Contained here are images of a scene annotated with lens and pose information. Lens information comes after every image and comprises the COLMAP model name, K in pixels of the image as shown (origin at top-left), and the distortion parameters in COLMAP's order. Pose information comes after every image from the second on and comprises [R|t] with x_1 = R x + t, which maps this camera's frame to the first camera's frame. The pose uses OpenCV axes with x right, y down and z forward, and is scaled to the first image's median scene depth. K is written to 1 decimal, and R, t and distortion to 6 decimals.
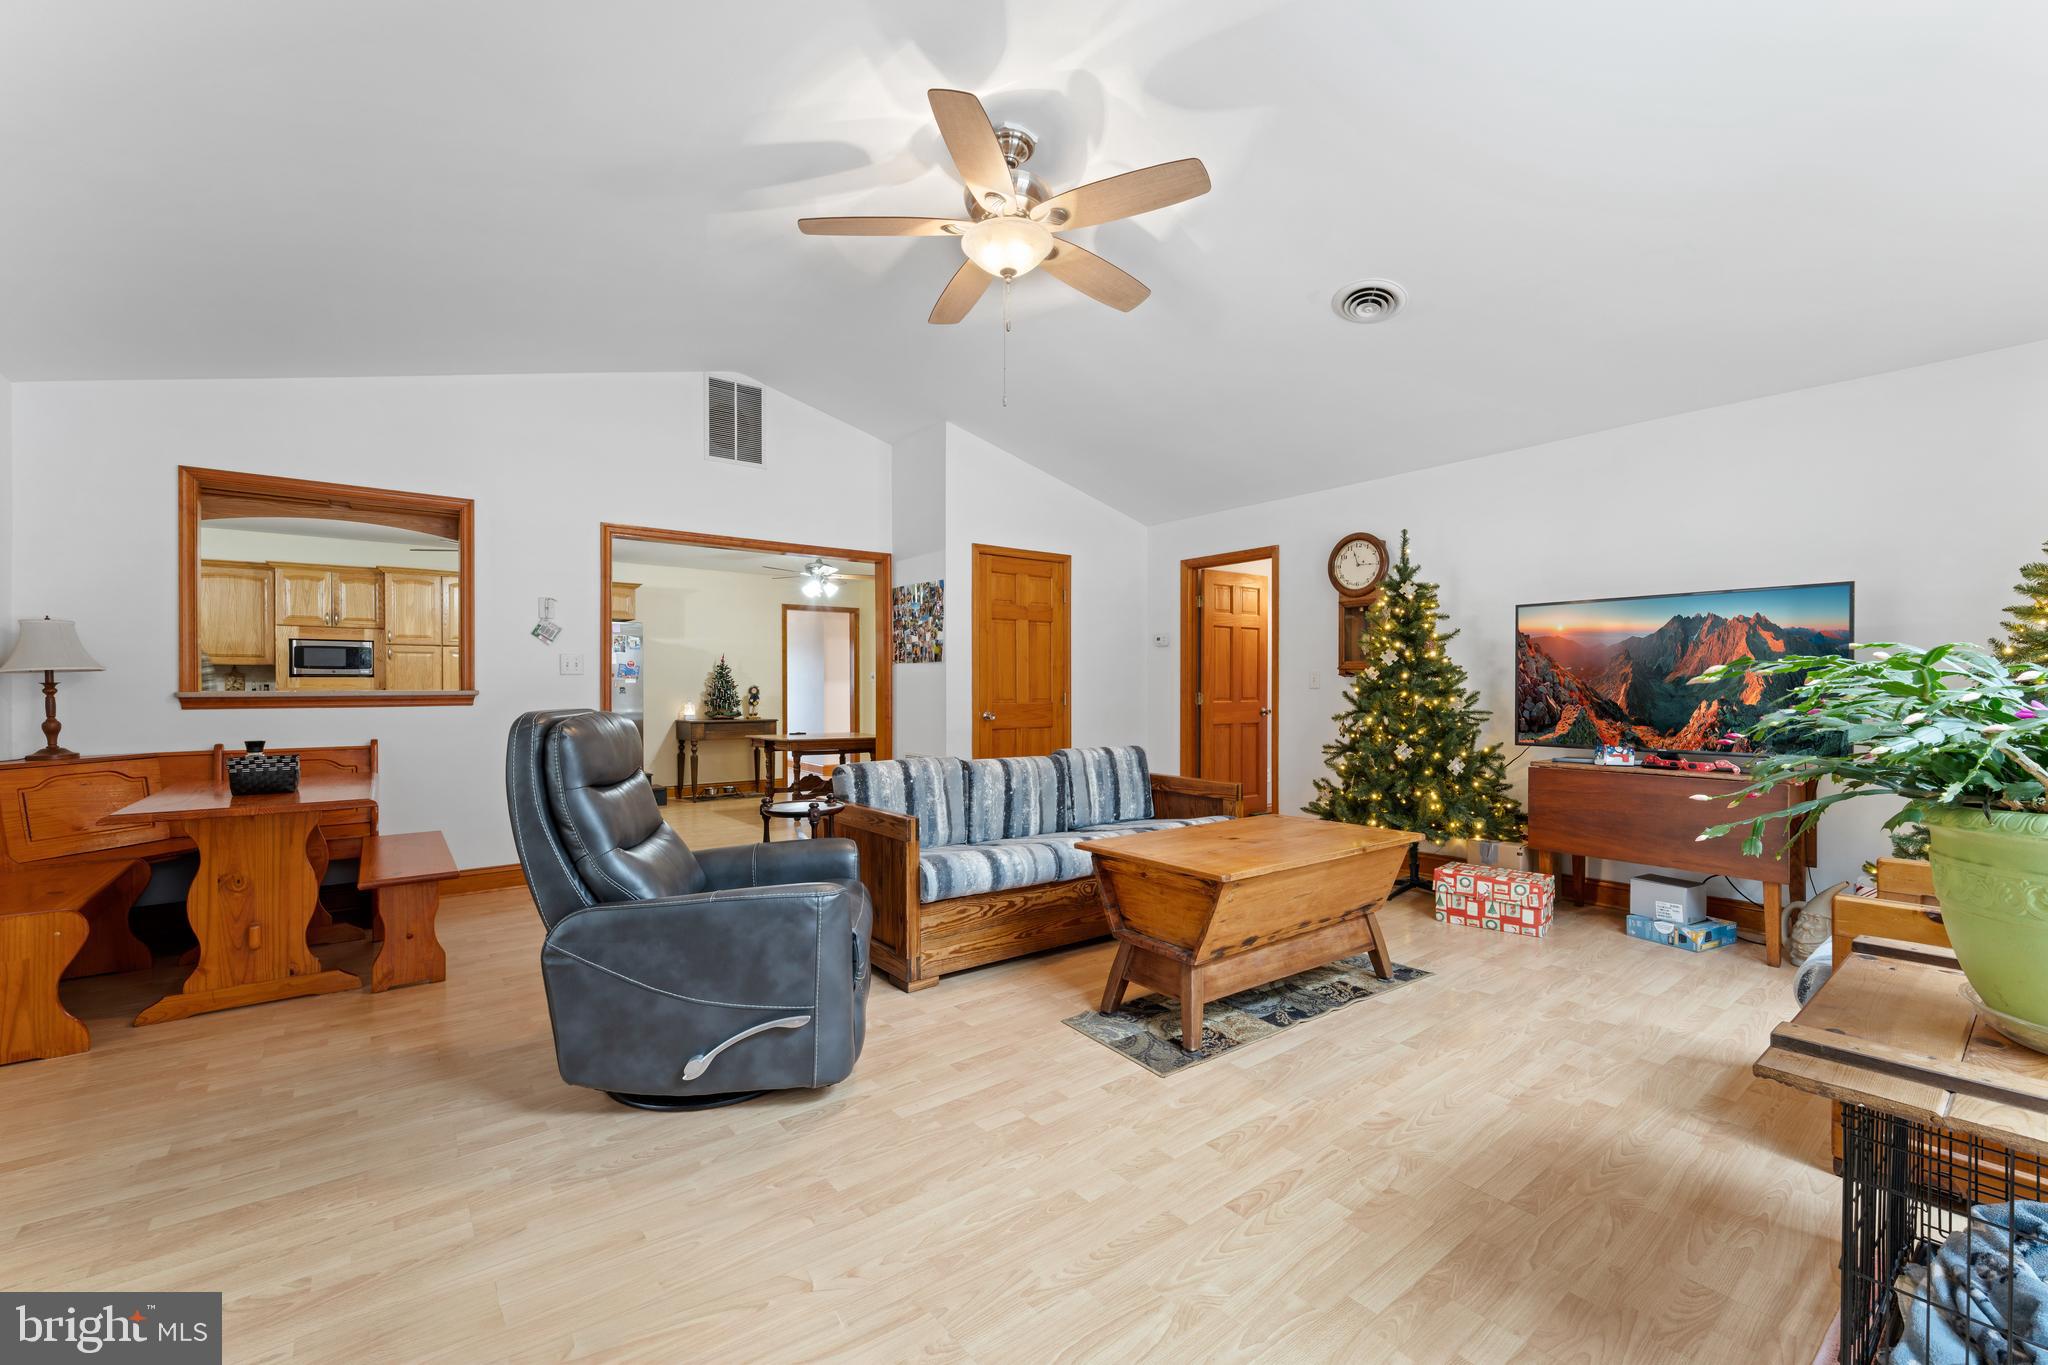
lens RADIAL K [[834.7, 0, 1026.9], [0, 834.7, 690.0], [0, 0, 1]] dist [-0.001606, -0.000161]
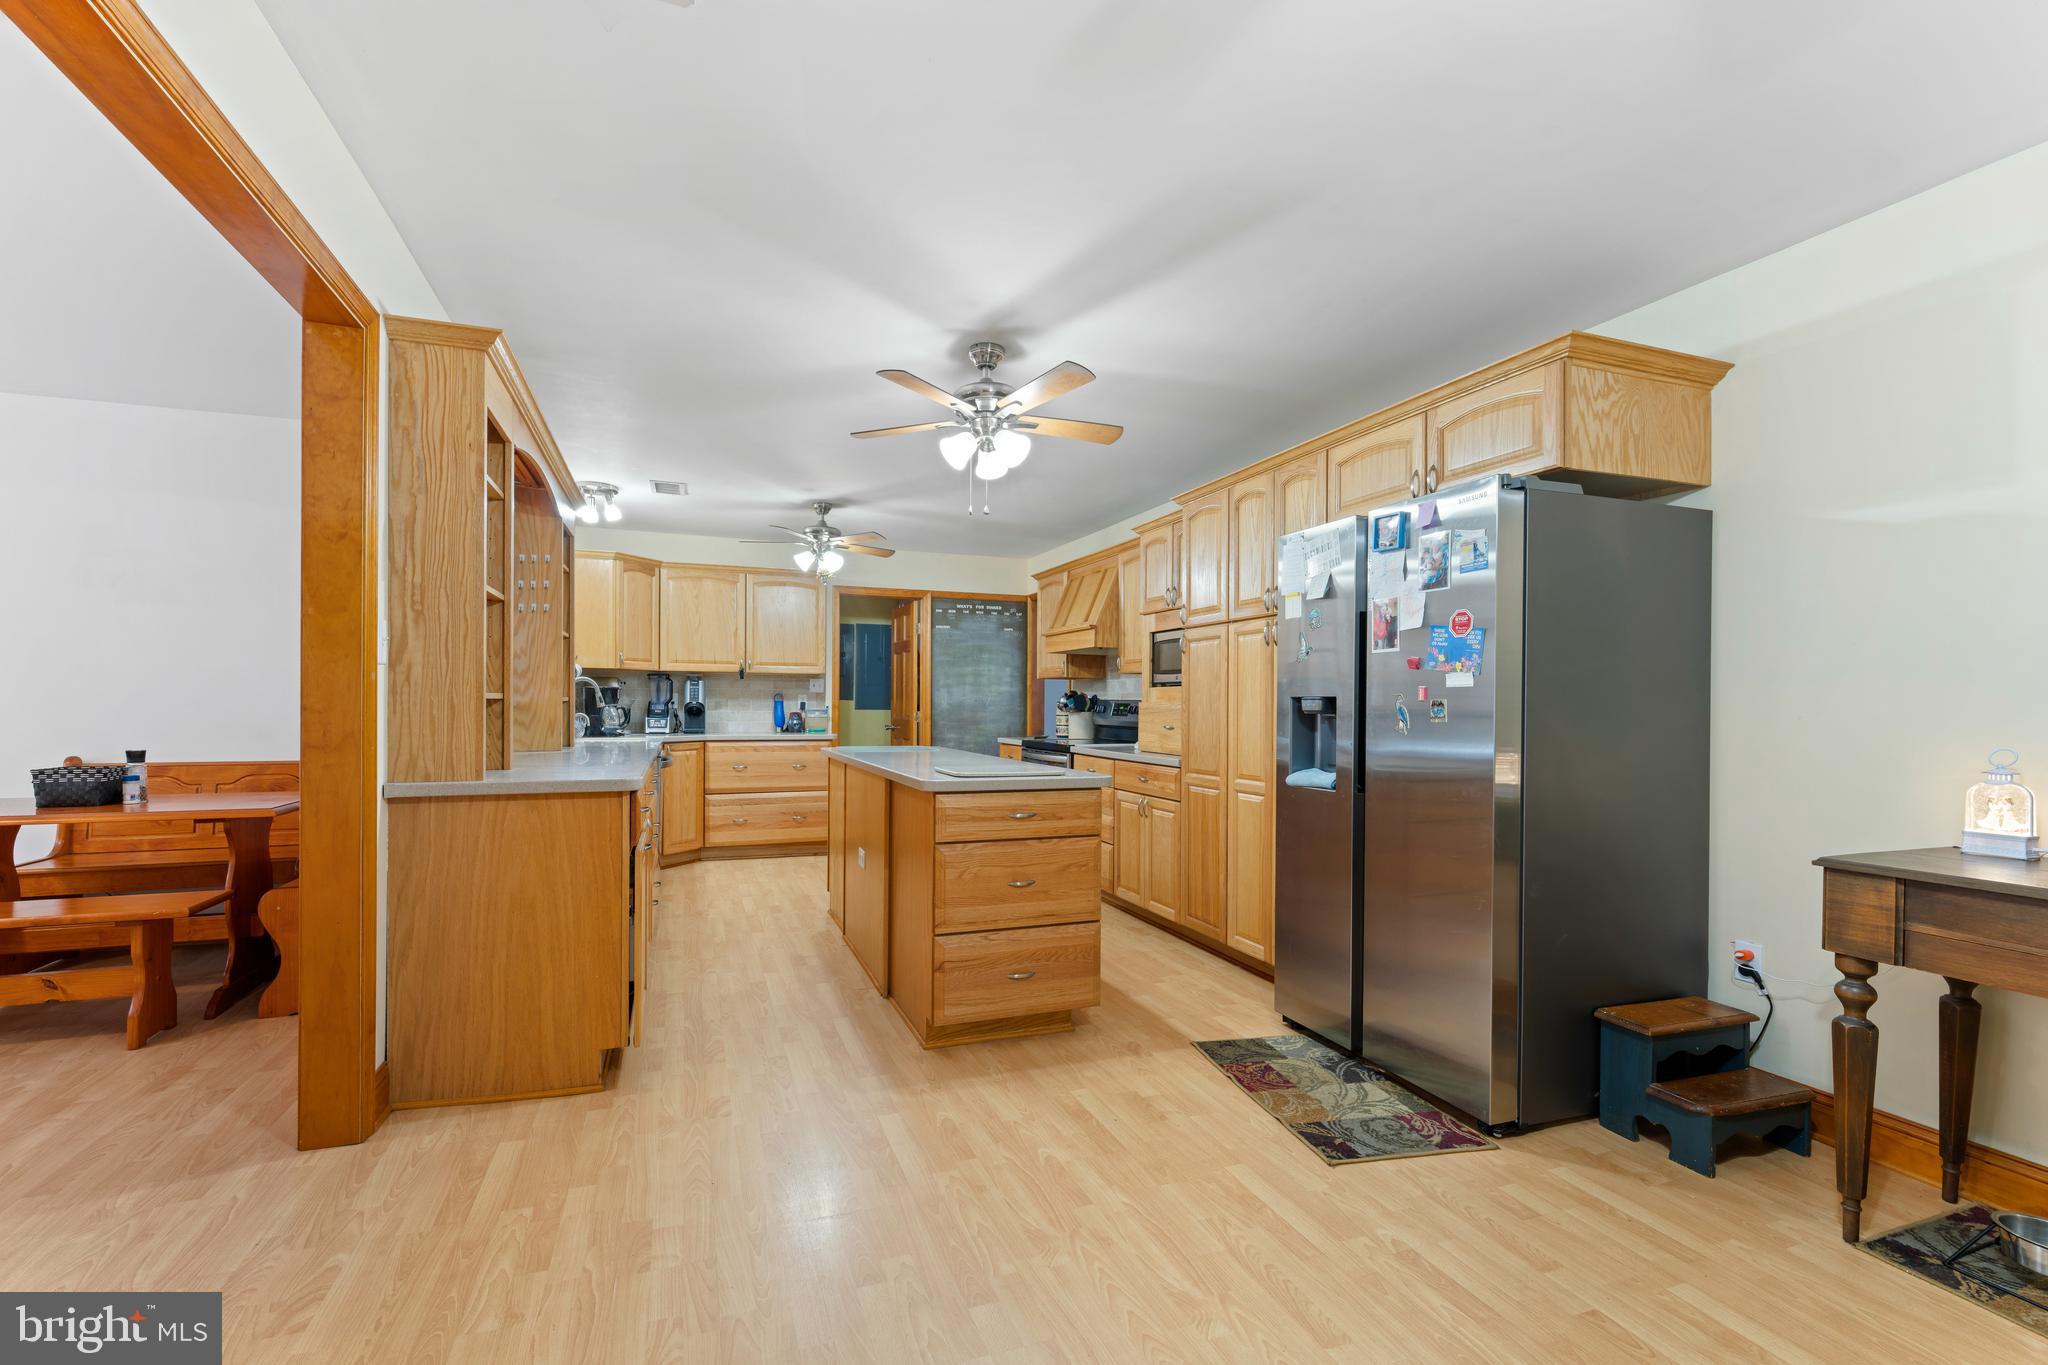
lens RADIAL K [[834.7, 0, 1034.5], [0, 834.7, 700.4], [0, 0, 1]] dist [-0.001606, -0.000161]
pose [[-0.324737, -0.003803, -0.945797, -0.290064], [-0.010759, 0.999942, -0.000326, -0.004407], [0.945743, 0.010070, -0.324759, 1.828138]]
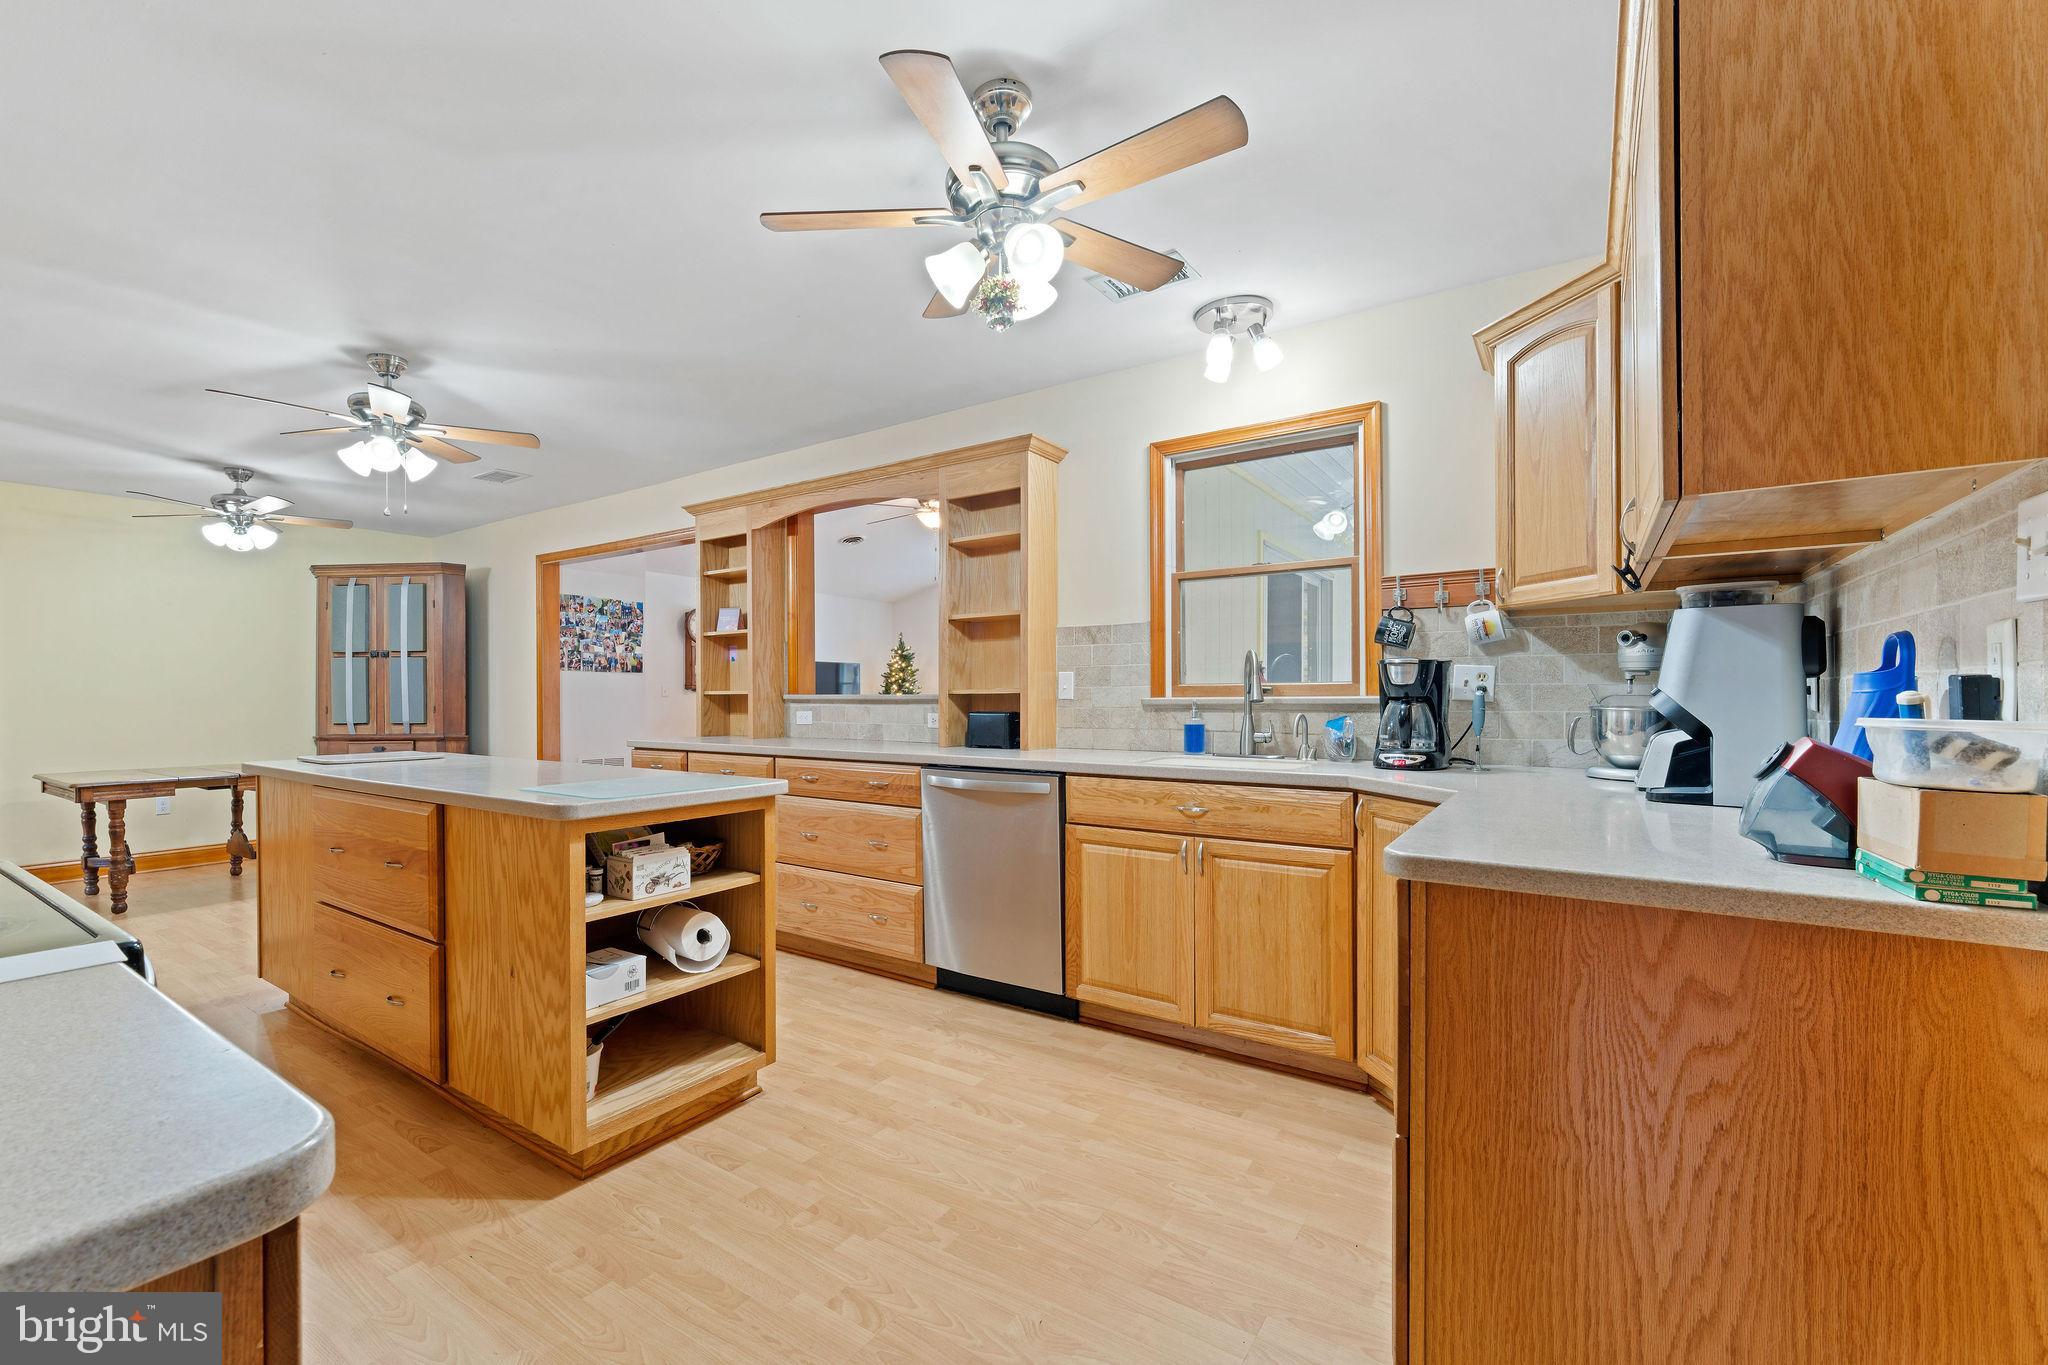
lens RADIAL K [[834.7, 0, 1014.1], [0, 834.7, 693.4], [0, 0, 1]] dist [-0.001606, -0.000161]
pose [[-0.337120, 0.004029, 0.941453, -1.882279], [0.005215, 0.999983, -0.002412, 0.000464], [-0.941447, 0.004096, -0.337136, 1.235133]]
